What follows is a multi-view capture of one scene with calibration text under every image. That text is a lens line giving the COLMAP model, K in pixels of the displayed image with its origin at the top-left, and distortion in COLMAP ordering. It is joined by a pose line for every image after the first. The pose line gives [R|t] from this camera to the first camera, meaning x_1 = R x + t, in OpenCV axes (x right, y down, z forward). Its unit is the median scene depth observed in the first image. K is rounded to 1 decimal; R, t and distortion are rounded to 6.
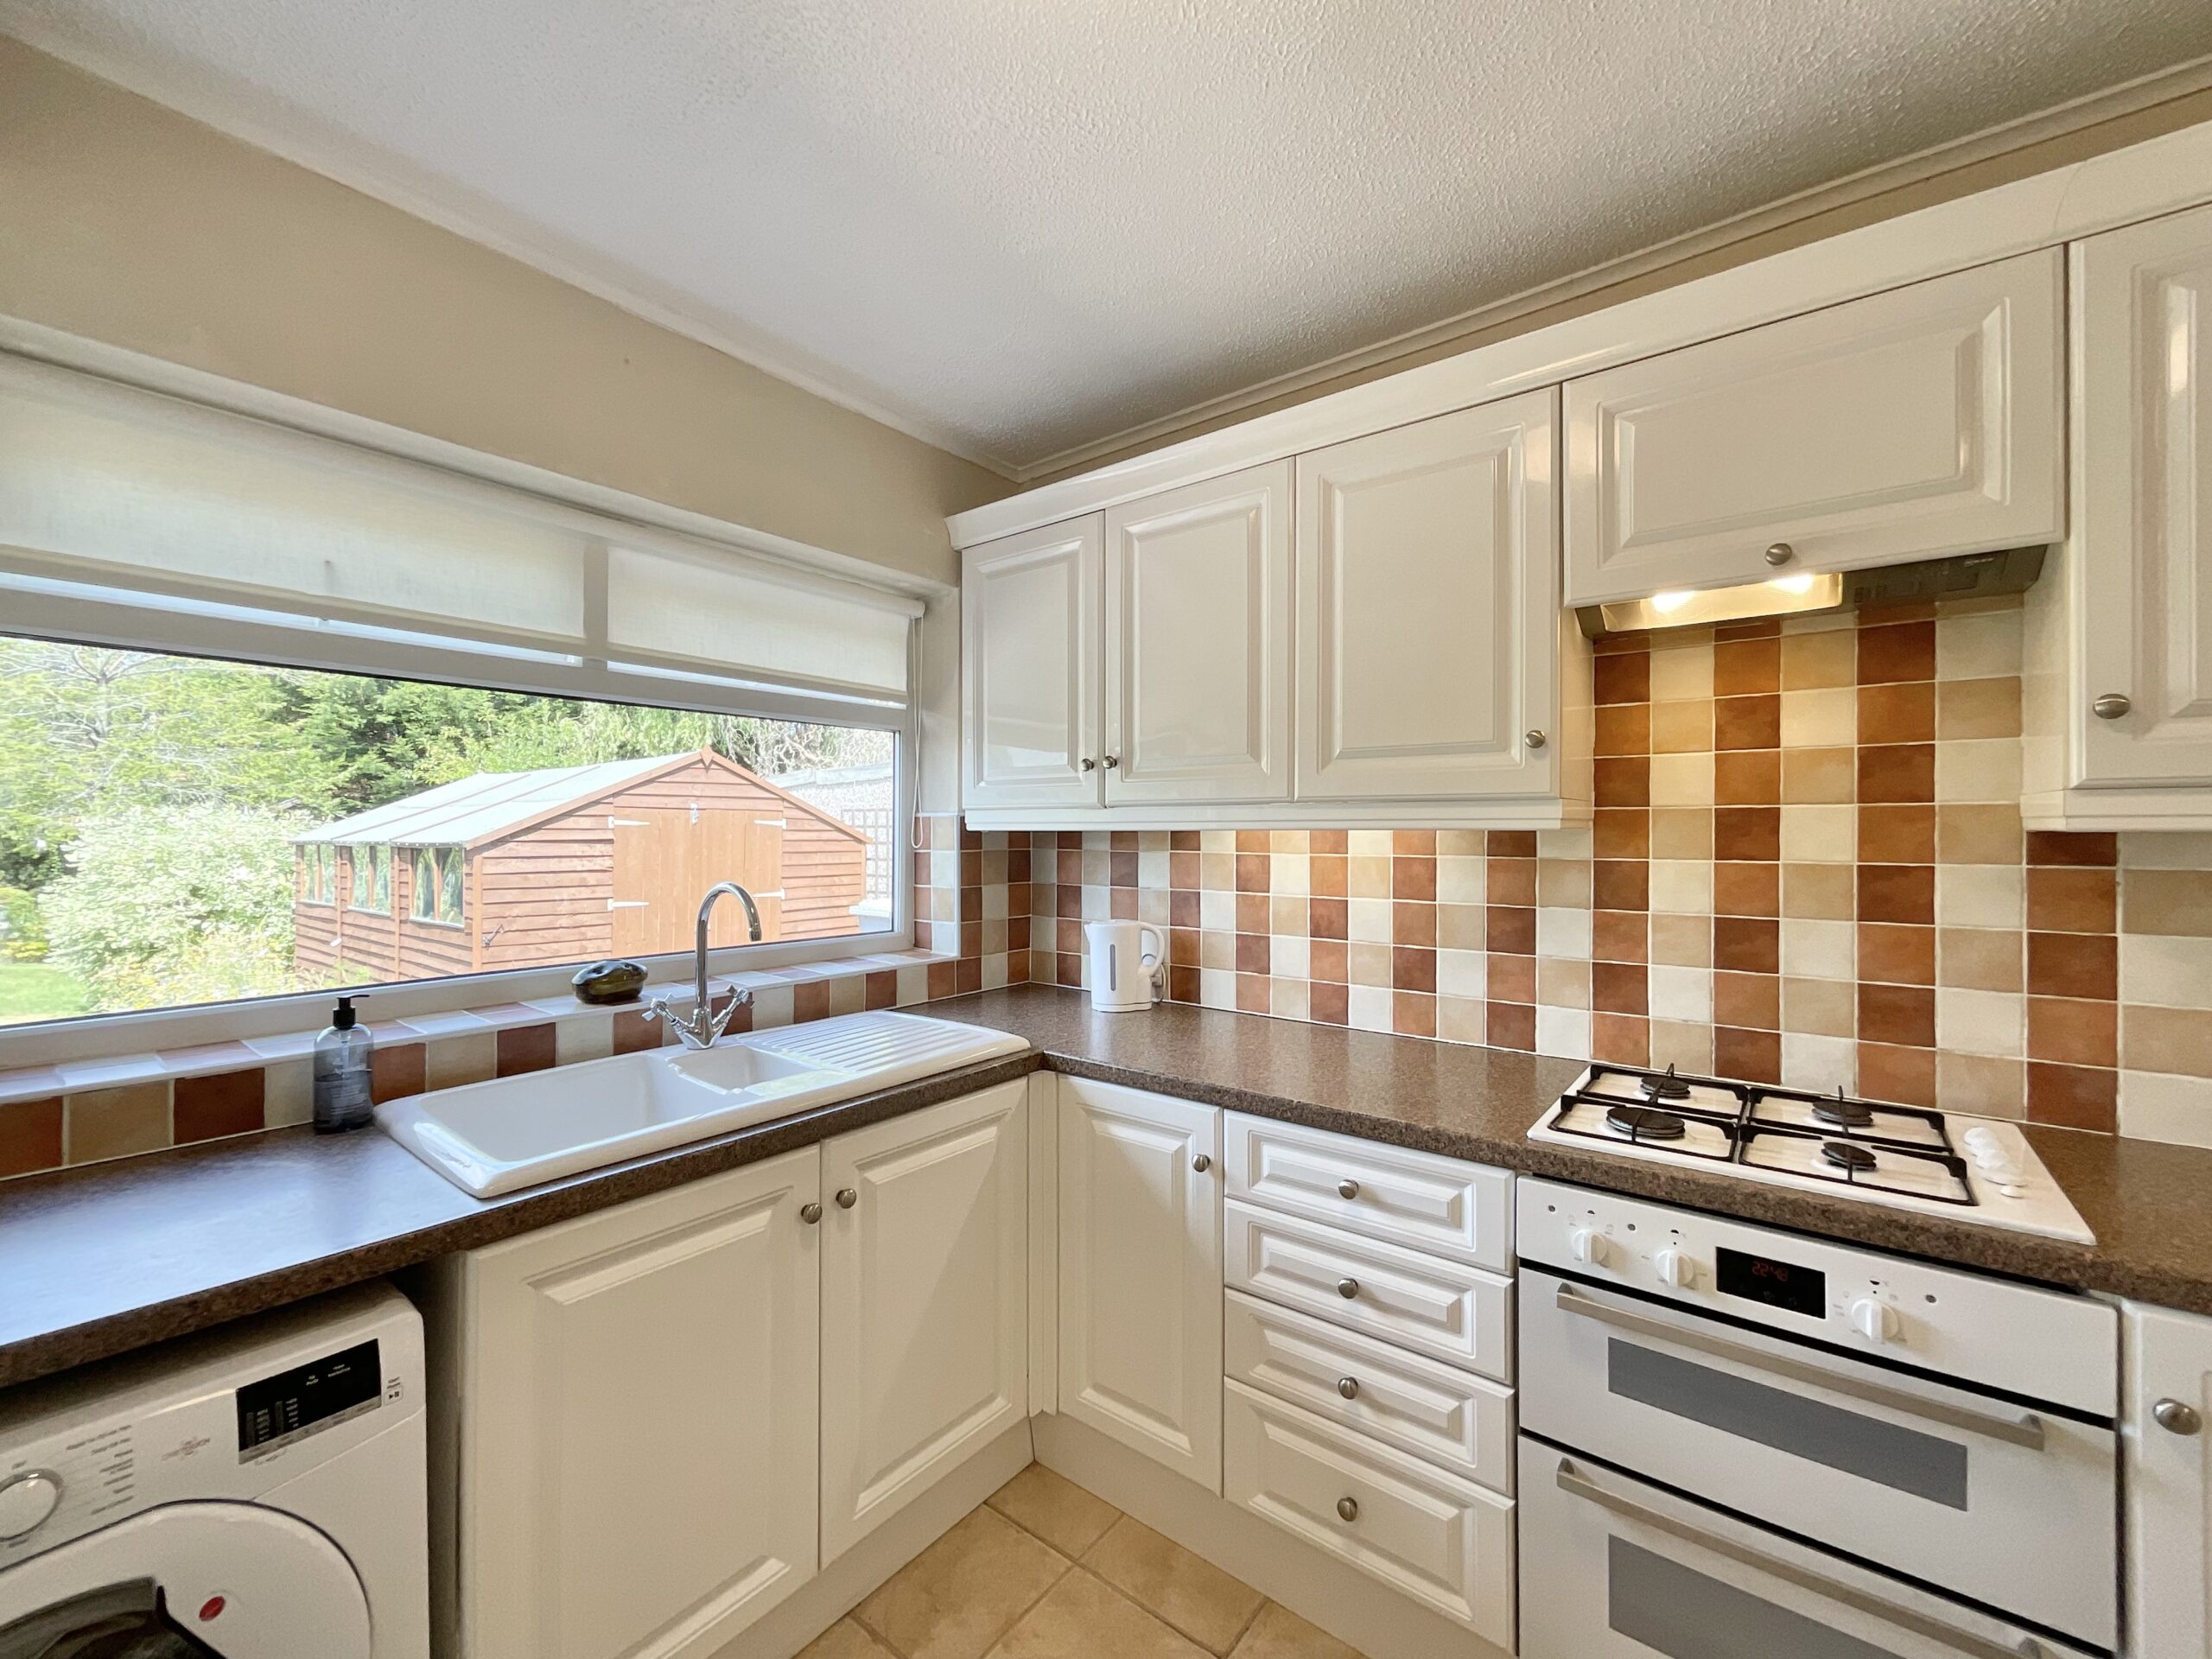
lens RADIAL K [[896.9, 0, 1110.6], [0, 896.9, 833.7], [0, 0, 1]] dist [0.000286, 0.000147]
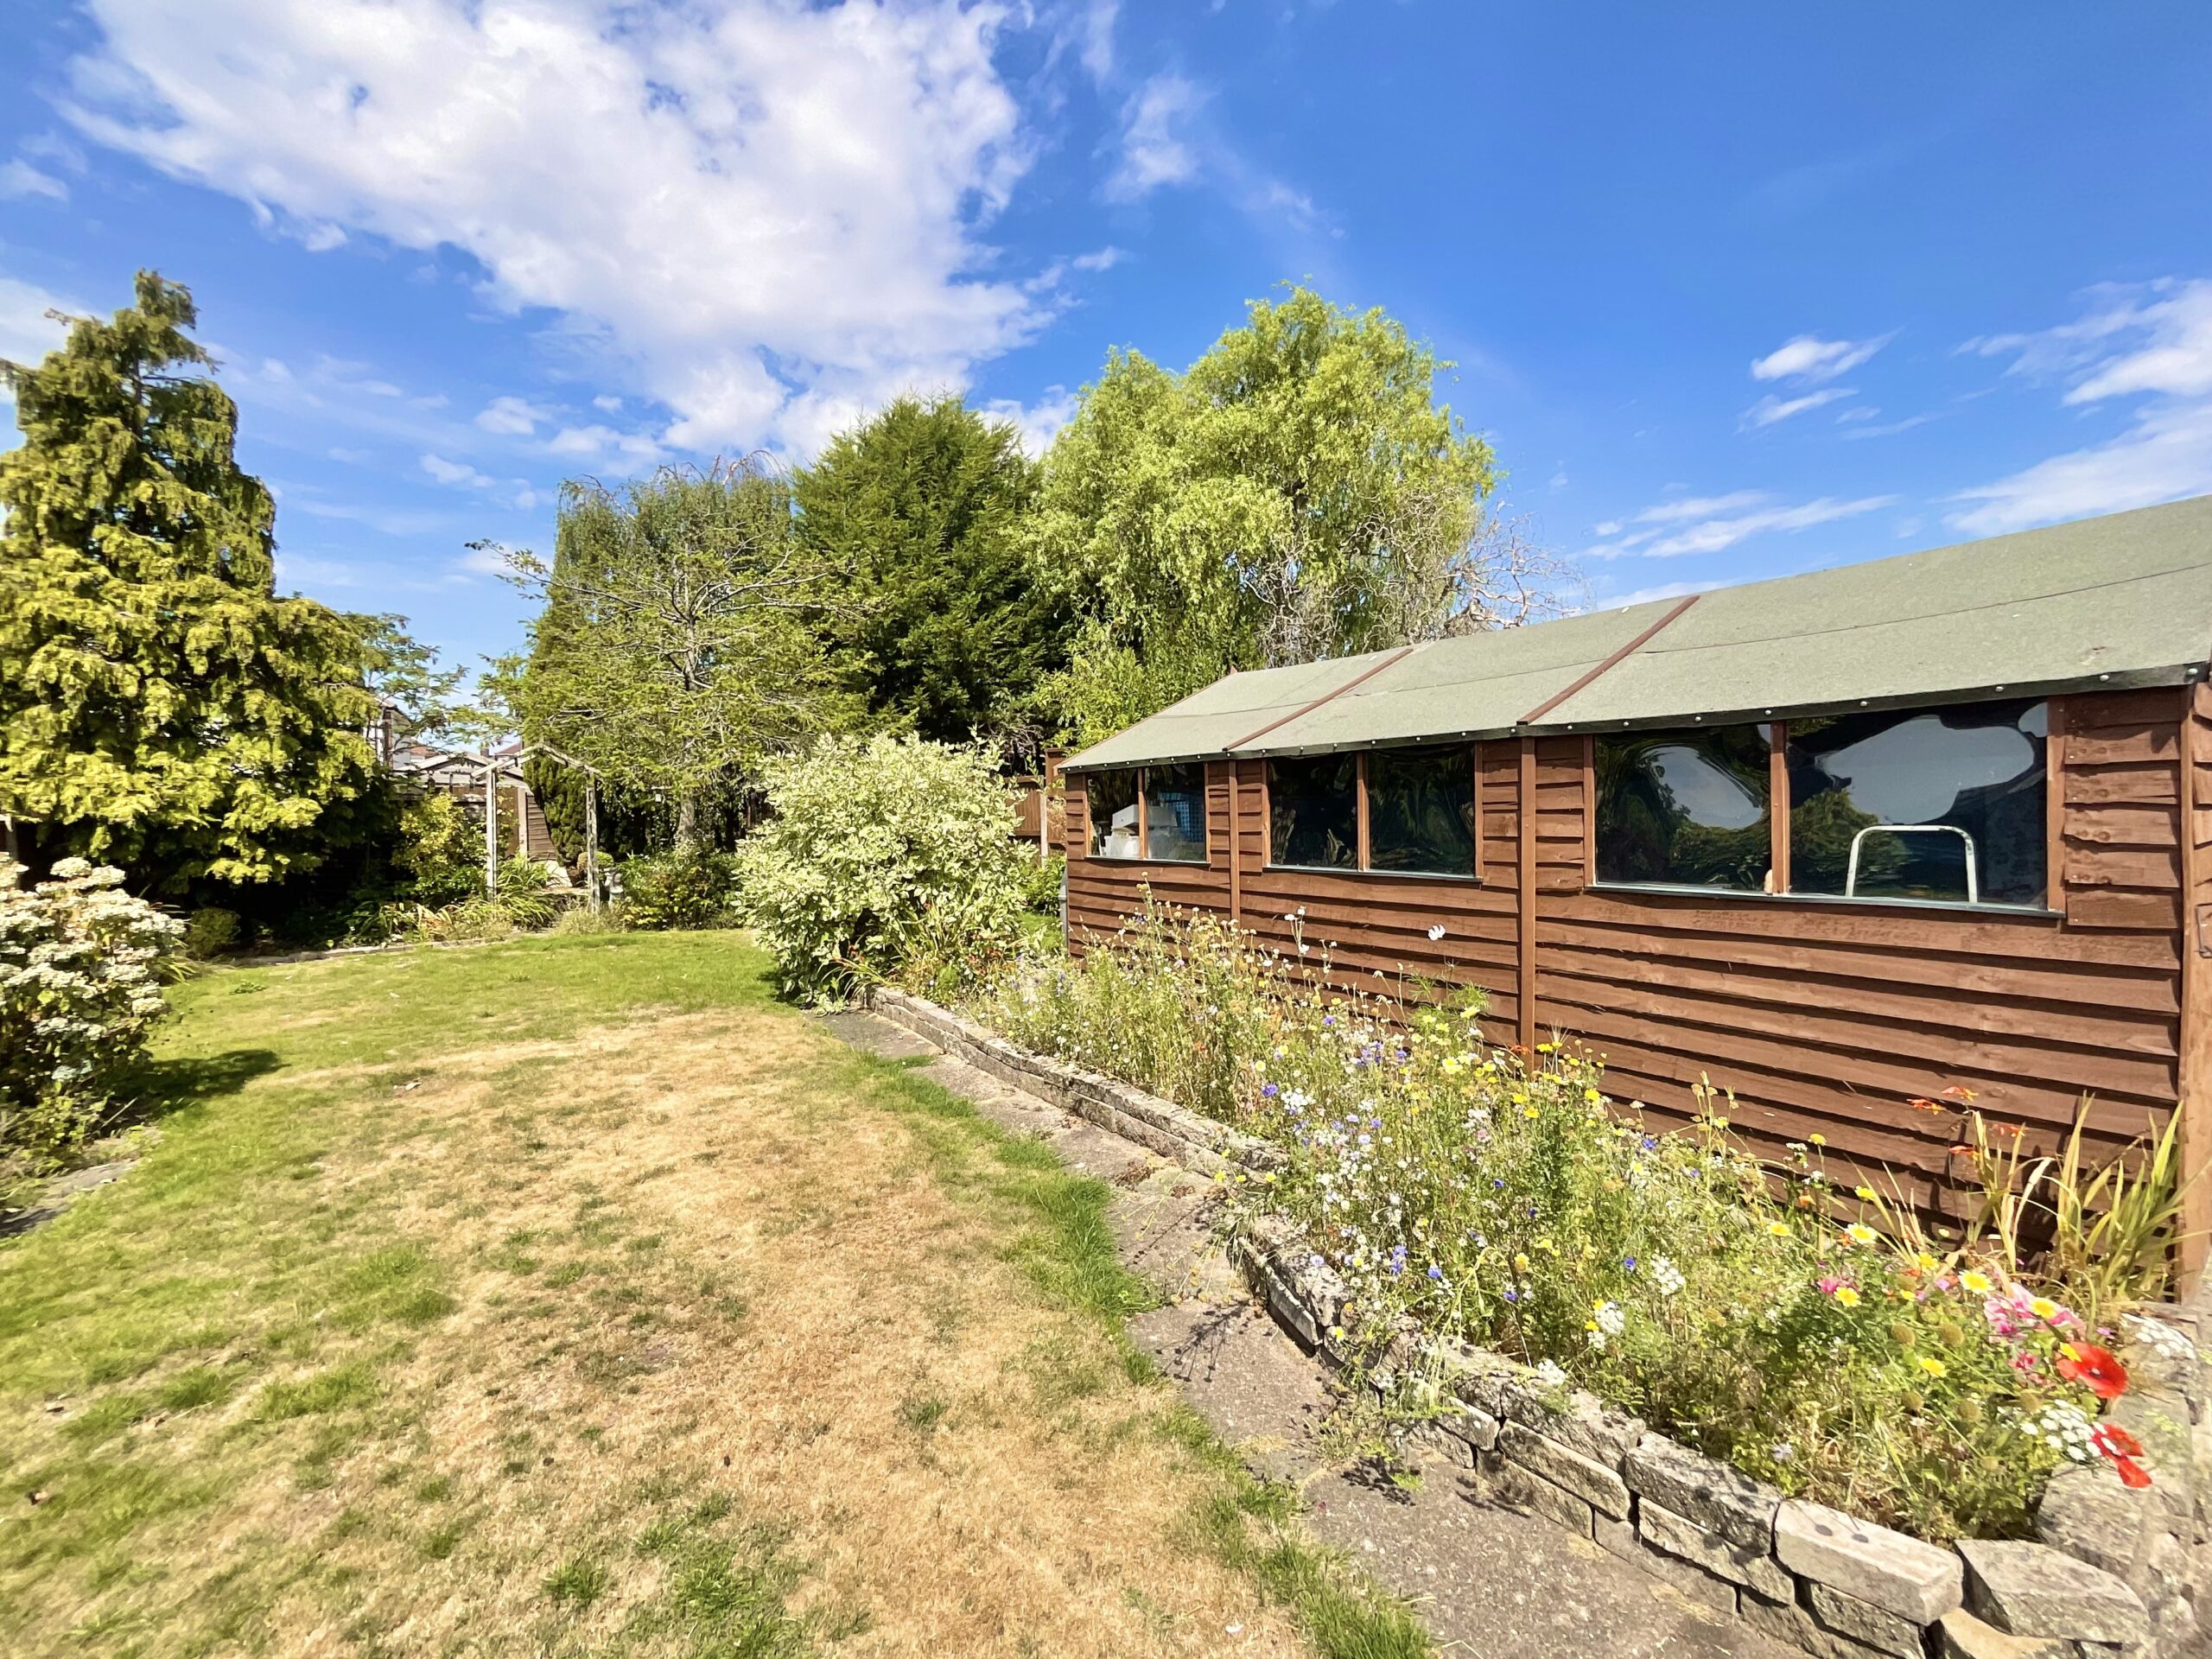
lens RADIAL K [[887.7, 0, 1106.8], [0, 887.7, 839.8], [0, 0, 1]] dist [0.000354, -0.003901]
pose [[0.955965, -0.005289, -0.293434, -3.040033], [0.017148, 0.999136, 0.037856, 0.167217], [0.292980, -0.041221, 0.955230, 1.685993]]
